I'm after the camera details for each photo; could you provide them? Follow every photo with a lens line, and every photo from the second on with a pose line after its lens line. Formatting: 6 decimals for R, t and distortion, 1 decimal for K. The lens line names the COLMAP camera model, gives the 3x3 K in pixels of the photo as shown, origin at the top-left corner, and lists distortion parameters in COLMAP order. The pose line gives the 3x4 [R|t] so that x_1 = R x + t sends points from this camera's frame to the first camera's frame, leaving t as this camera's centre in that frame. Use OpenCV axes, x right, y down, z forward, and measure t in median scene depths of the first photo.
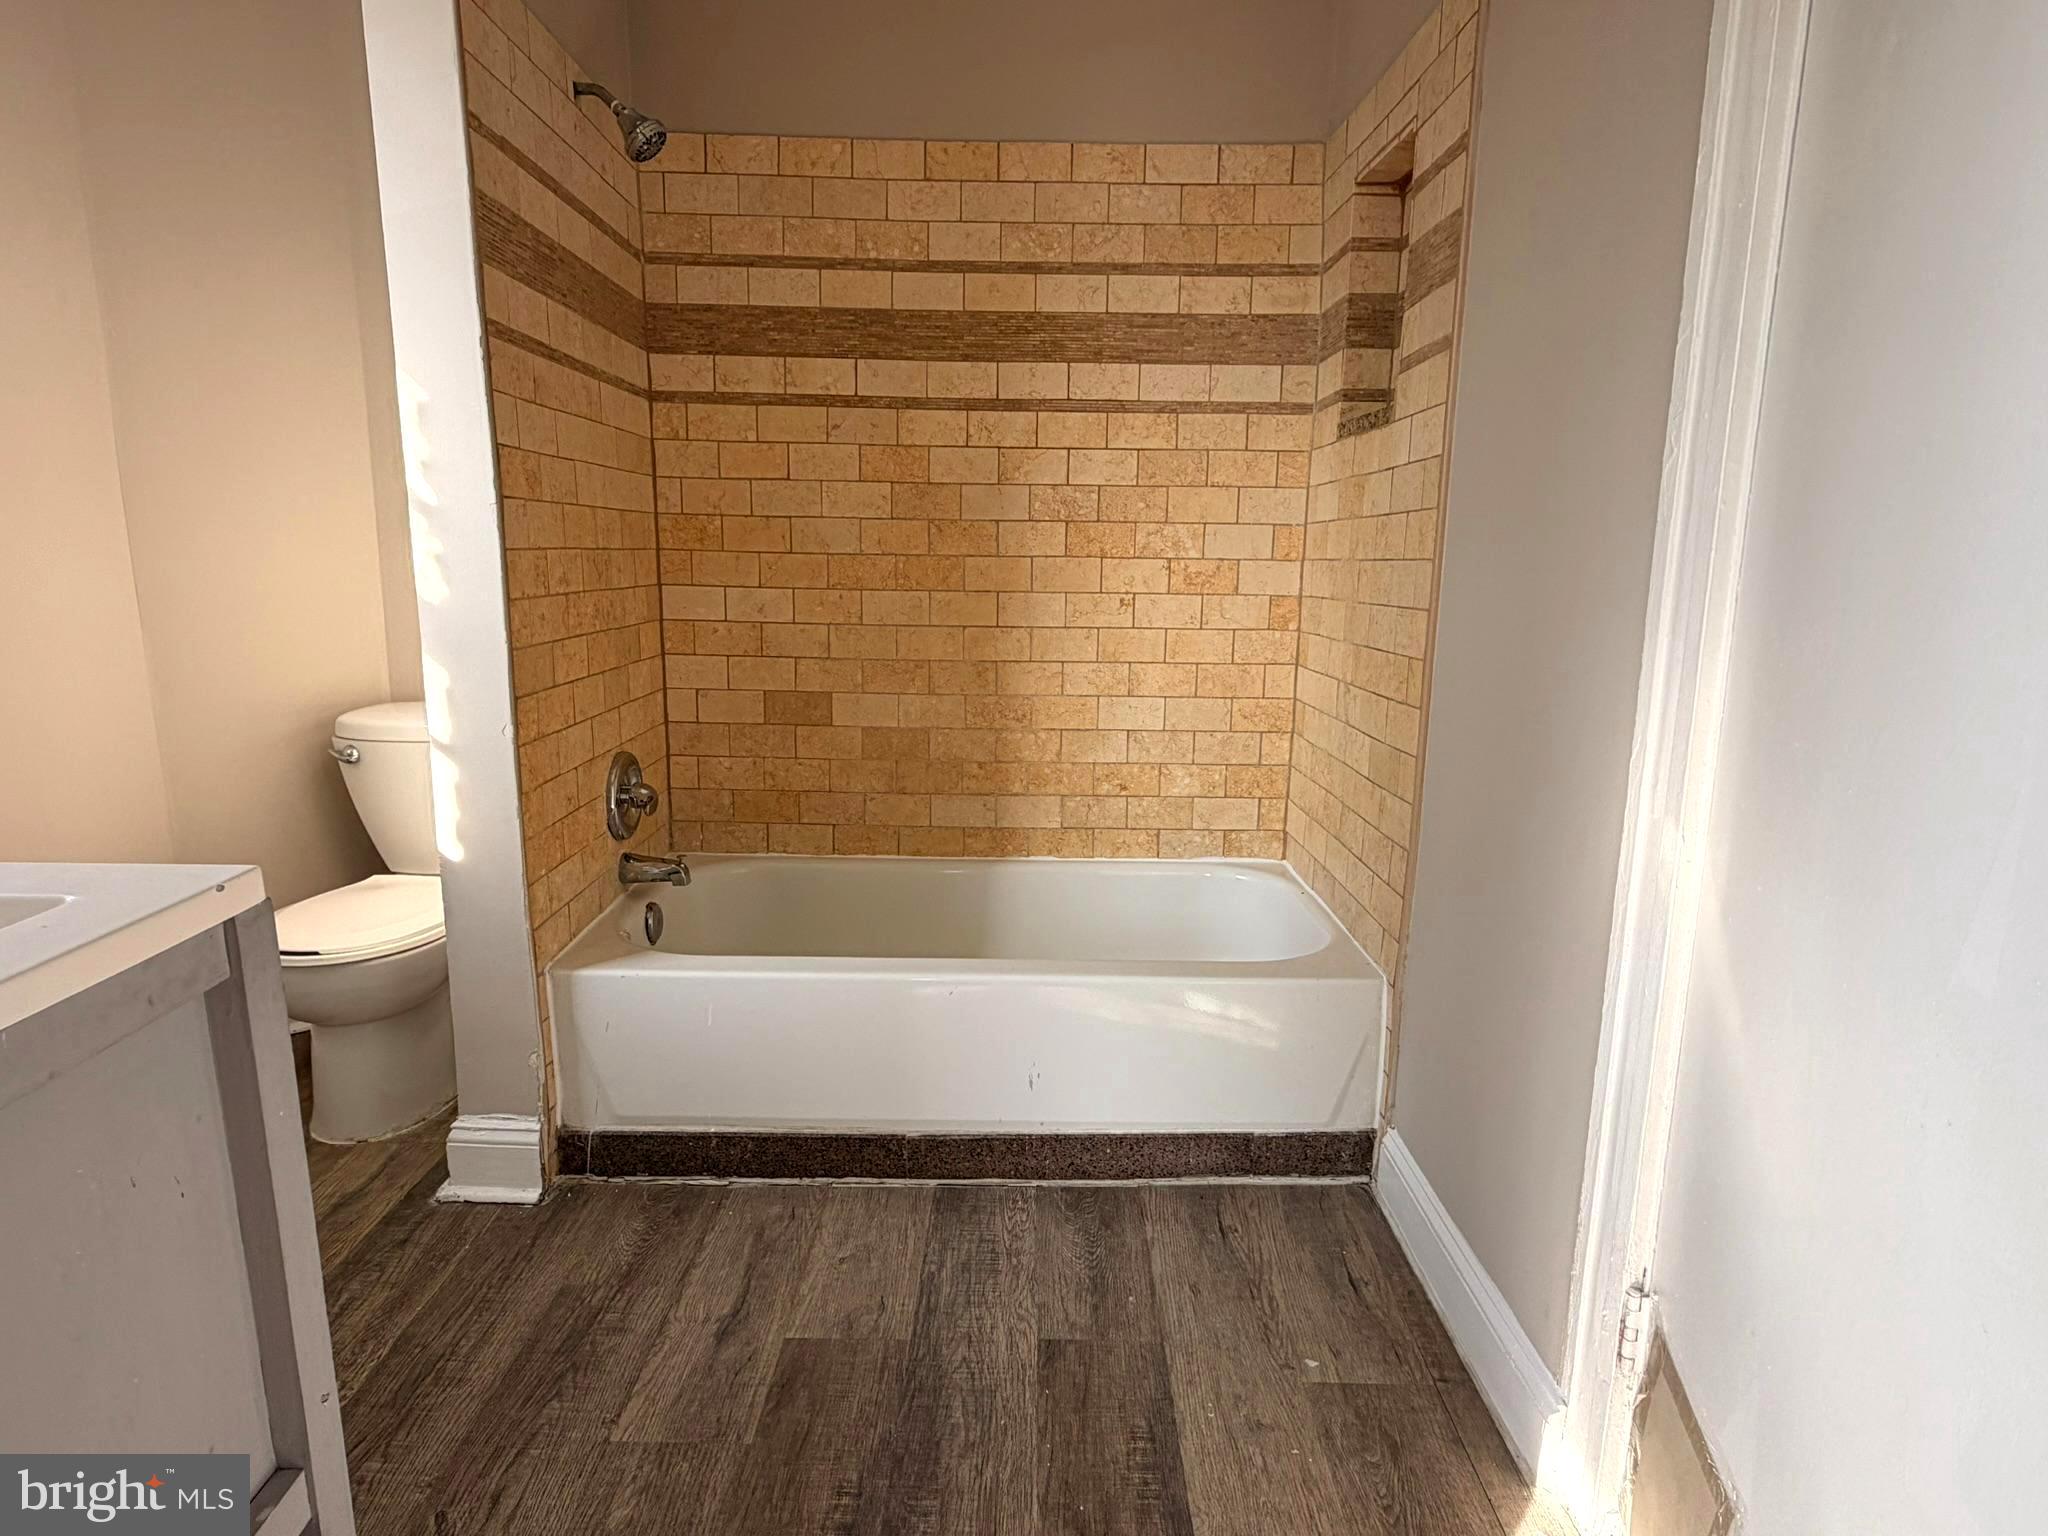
lens RADIAL K [[1128.0, 0, 1005.9], [0, 1128.0, 769.7], [0, 0, 1]] dist [-0.001695, 0.004784]
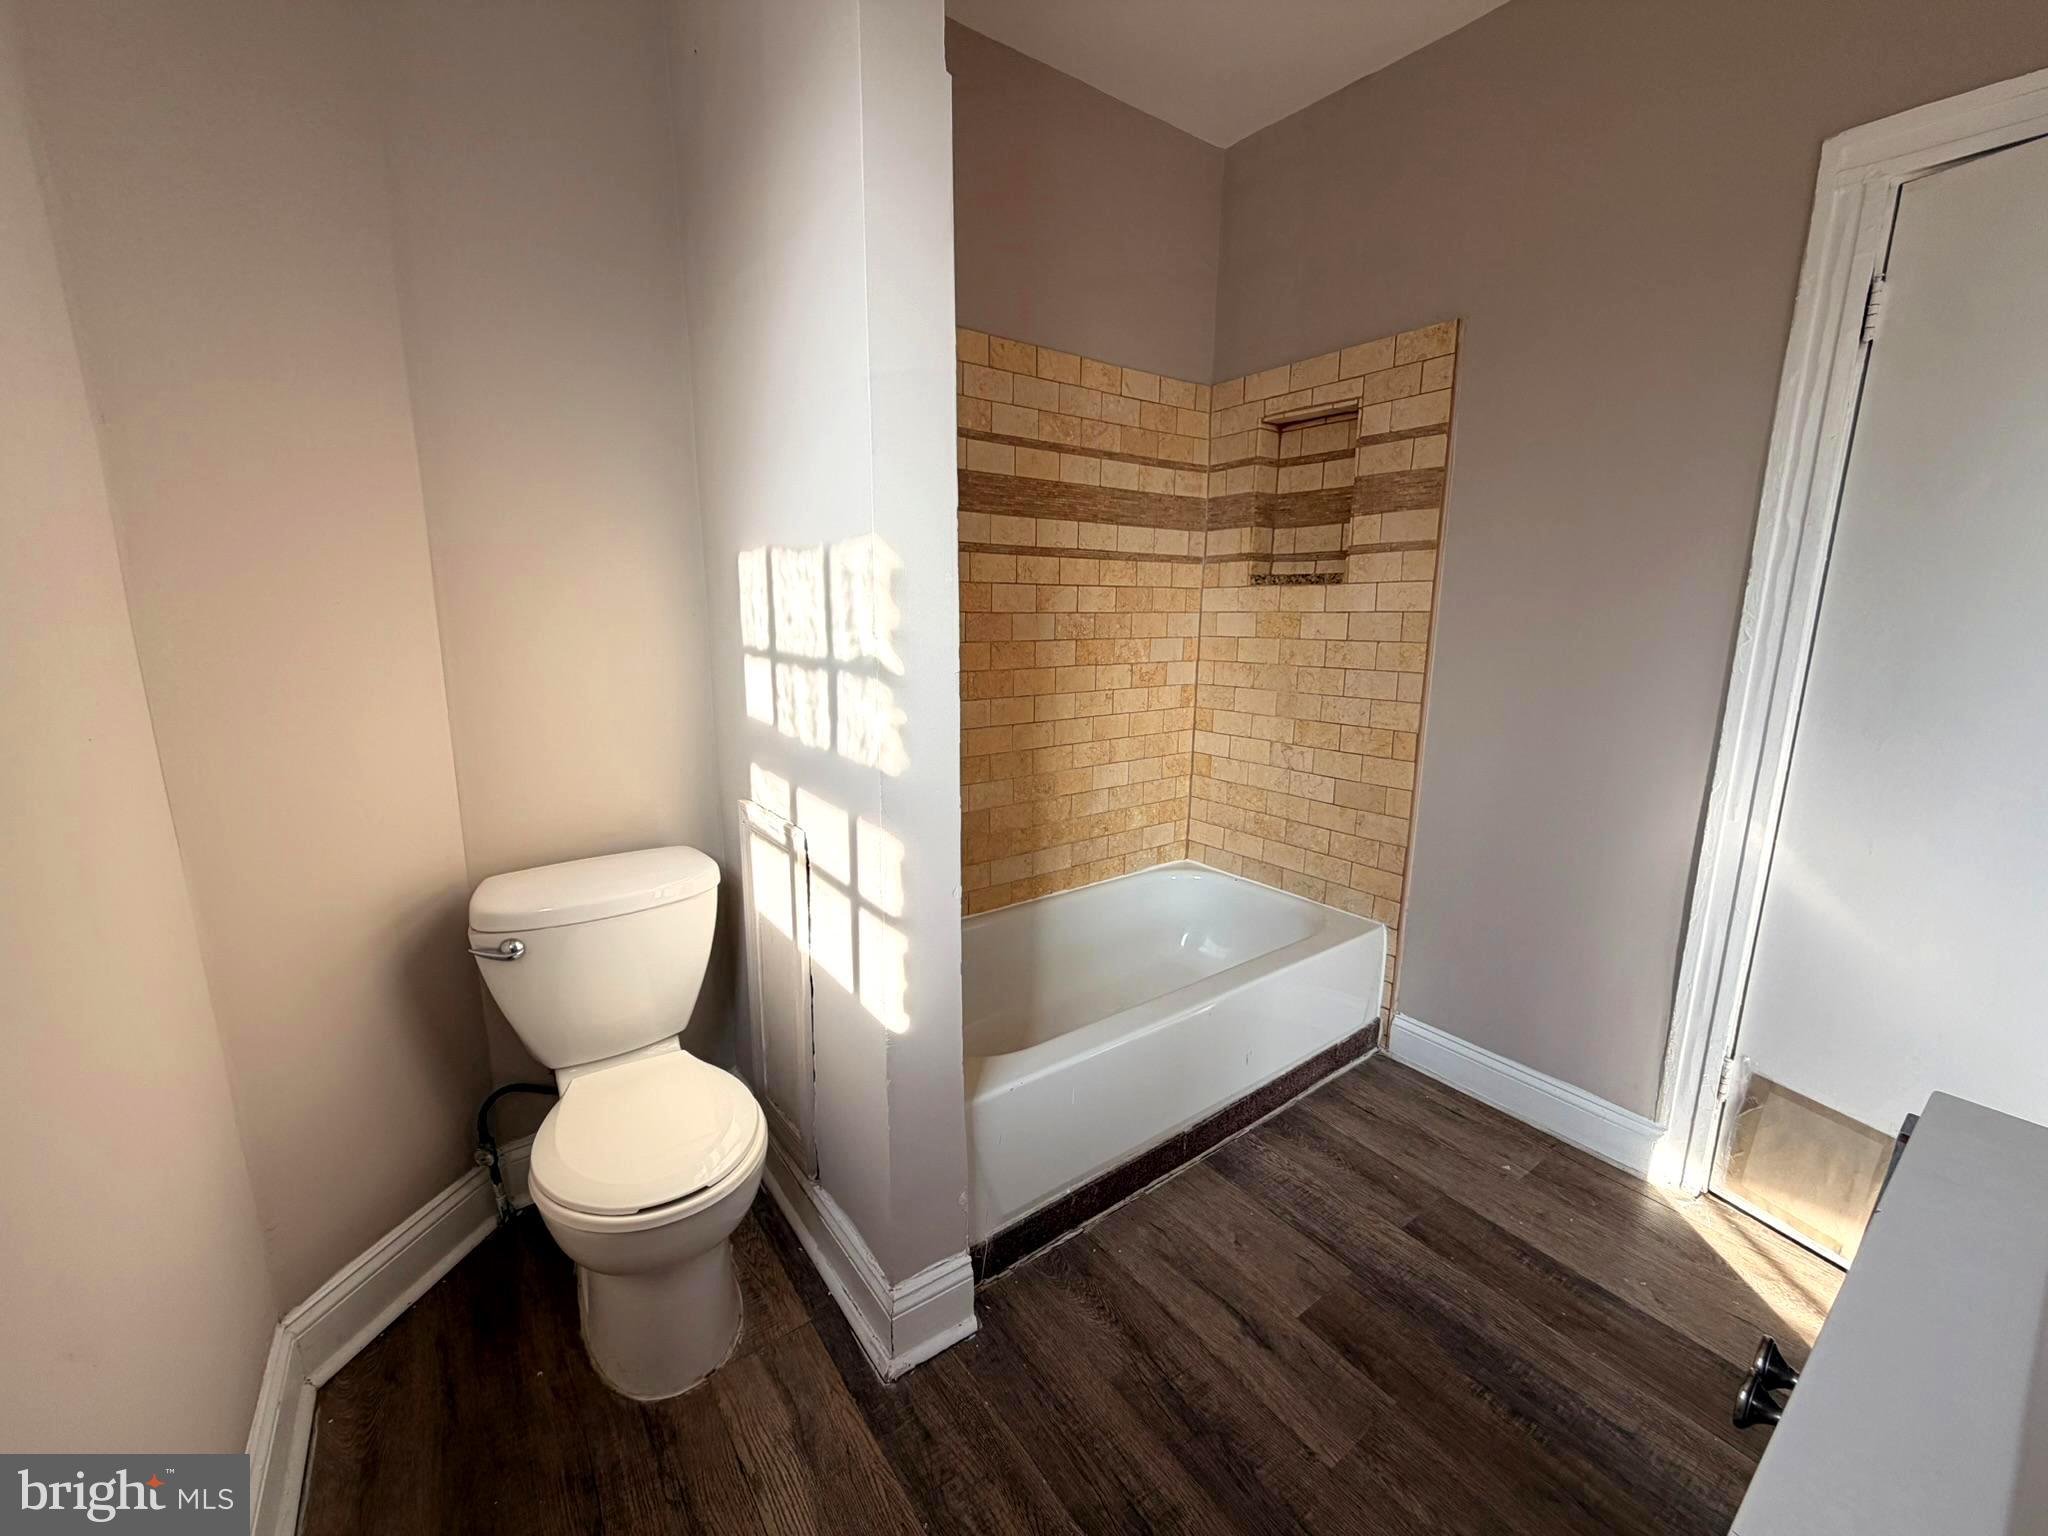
lens RADIAL K [[820.3, 0, 1016.0], [0, 820.3, 765.5], [0, 0, 1]] dist [0.003476, -0.000222]
pose [[0.801214, -0.122321, 0.585742, -0.604243], [0.119374, 0.991881, 0.043848, -0.127533], [-0.586350, 0.034790, 0.809310, 0.272576]]
